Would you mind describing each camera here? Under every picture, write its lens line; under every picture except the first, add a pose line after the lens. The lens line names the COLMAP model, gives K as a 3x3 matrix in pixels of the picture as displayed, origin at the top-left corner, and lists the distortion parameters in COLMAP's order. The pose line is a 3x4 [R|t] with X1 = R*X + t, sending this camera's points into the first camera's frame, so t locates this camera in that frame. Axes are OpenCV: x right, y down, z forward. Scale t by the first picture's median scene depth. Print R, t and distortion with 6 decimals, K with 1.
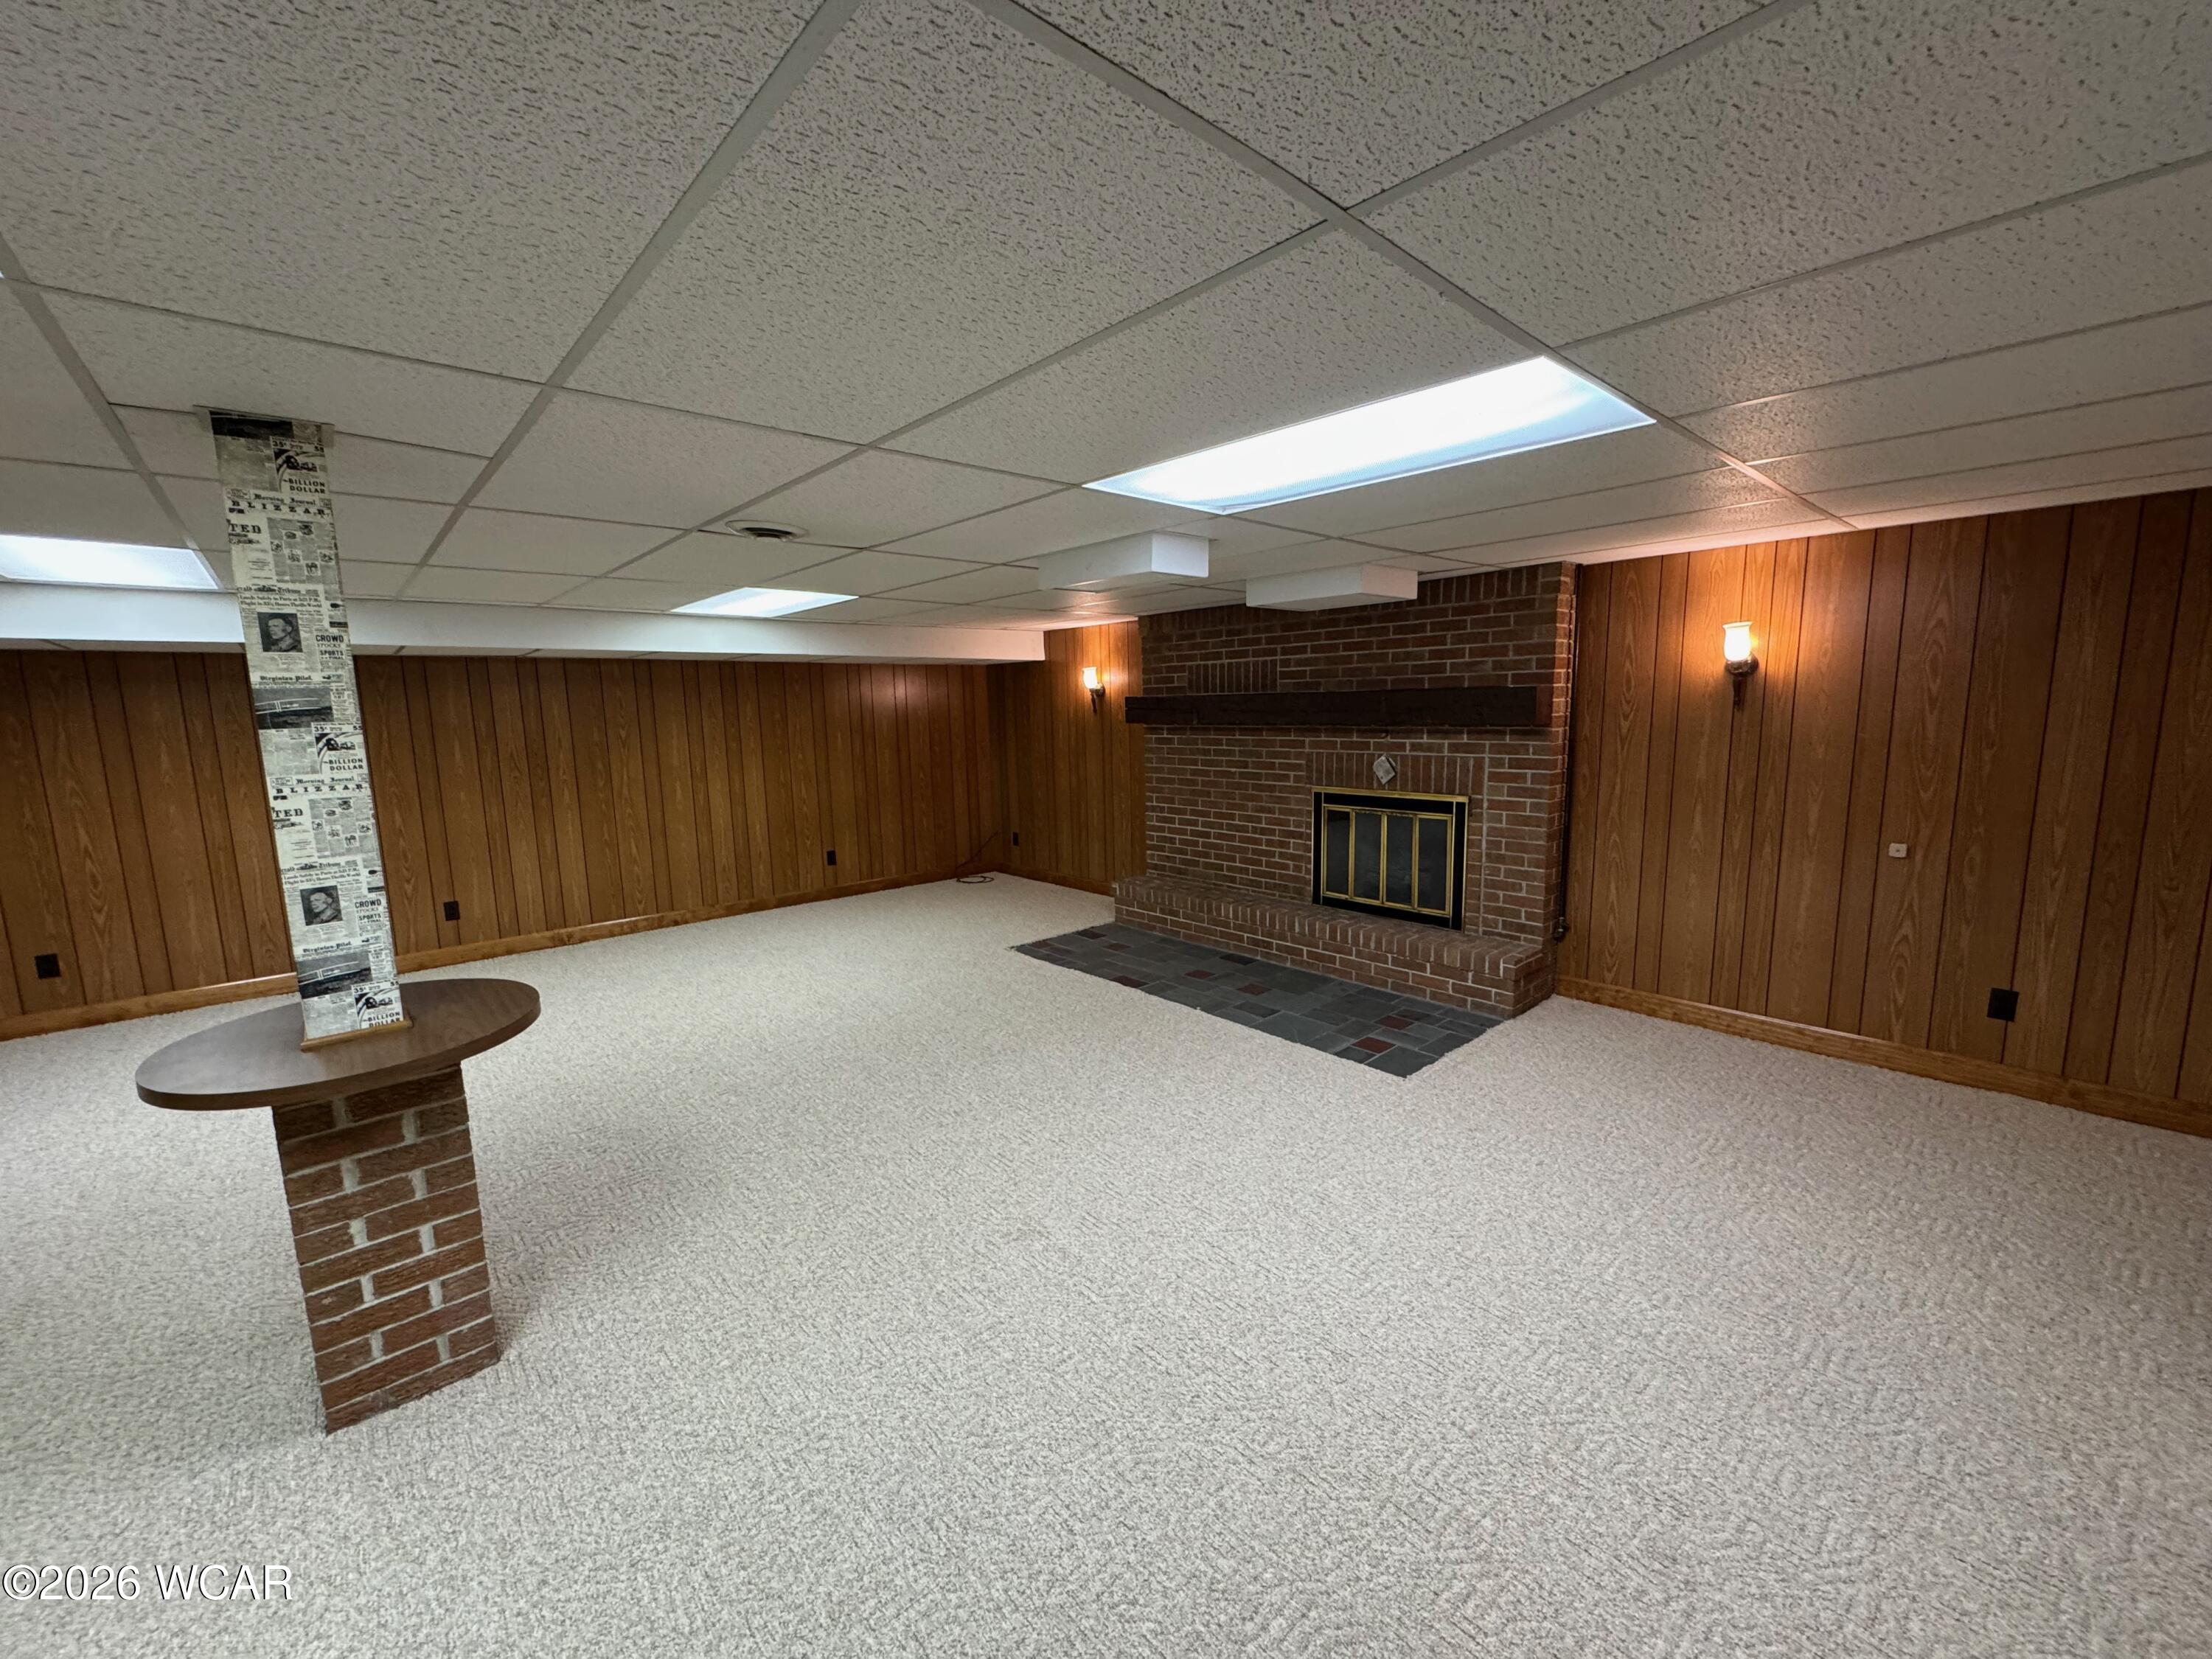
lens RADIAL K [[882.3, 0, 1106.7], [0, 882.3, 829.2], [0, 0, 1]] dist [0.001335, 0.000548]
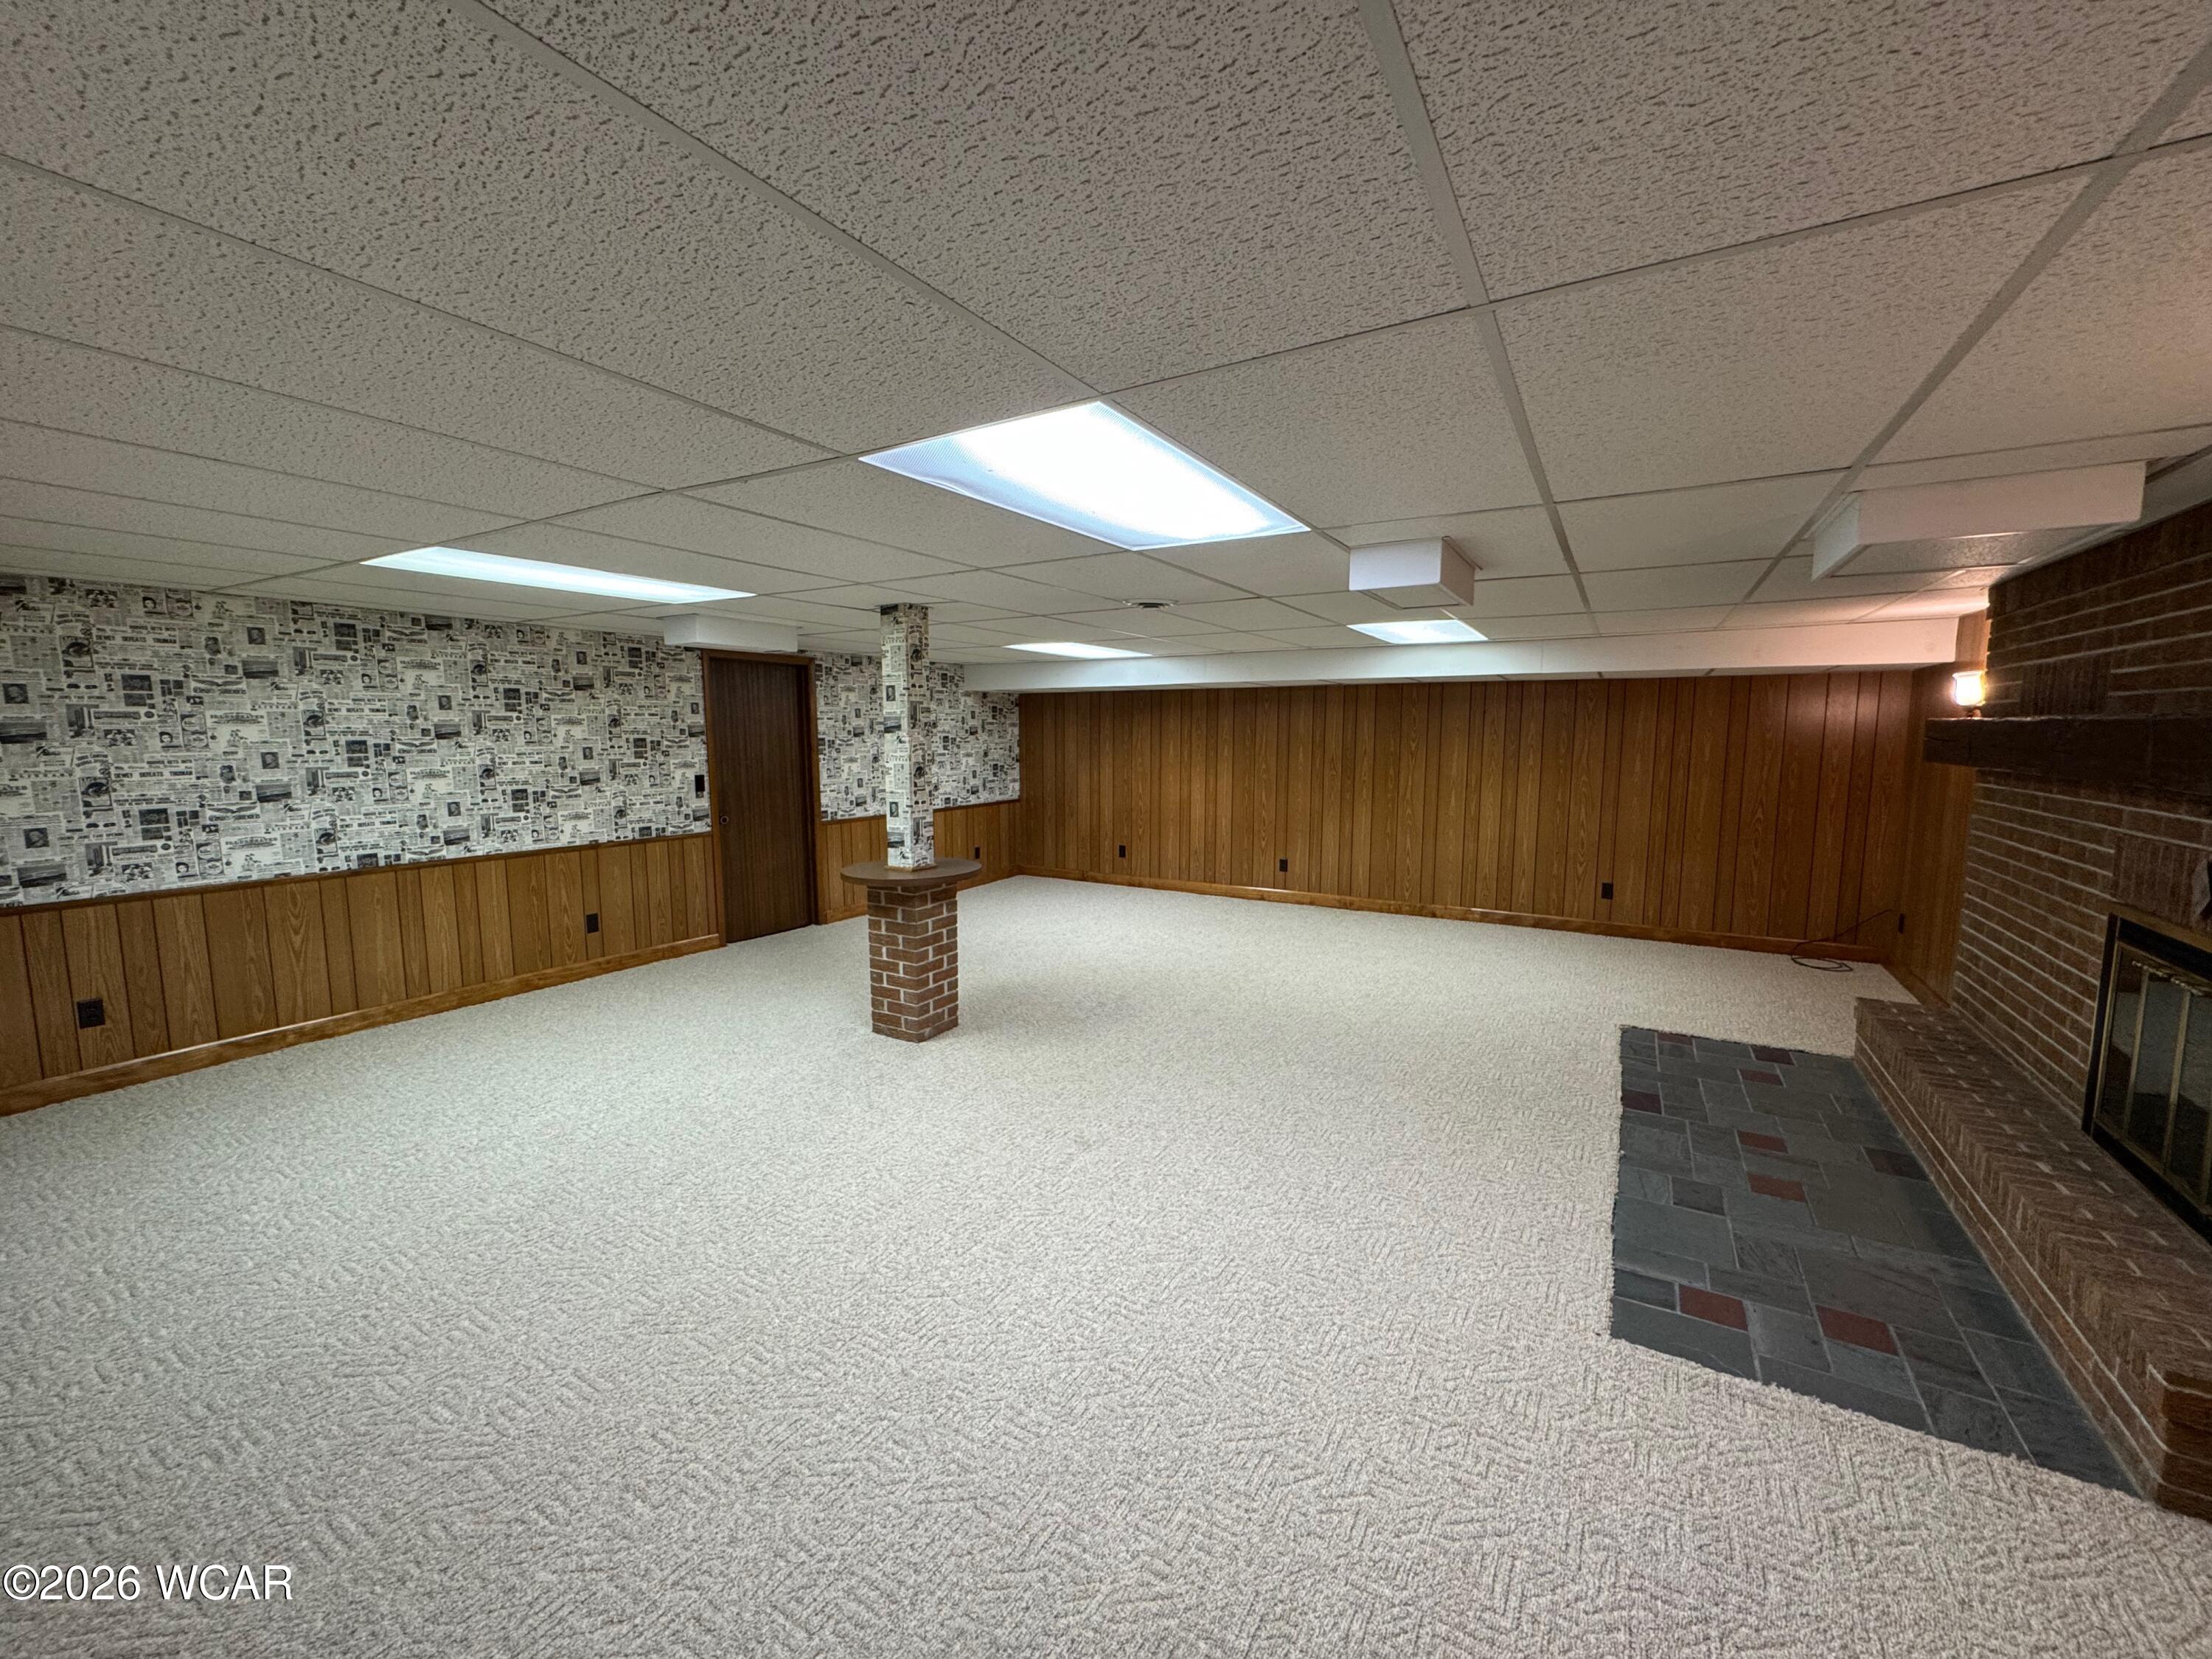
lens RADIAL K [[882.3, 0, 1105.2], [0, 882.3, 828.3], [0, 0, 1]] dist [0.001335, 0.000548]
pose [[0.295518, 0.128180, -0.946699, 0.592202], [-0.140658, 0.985996, 0.089593, -0.060358], [0.944926, 0.106685, 0.309409, 0.325338]]
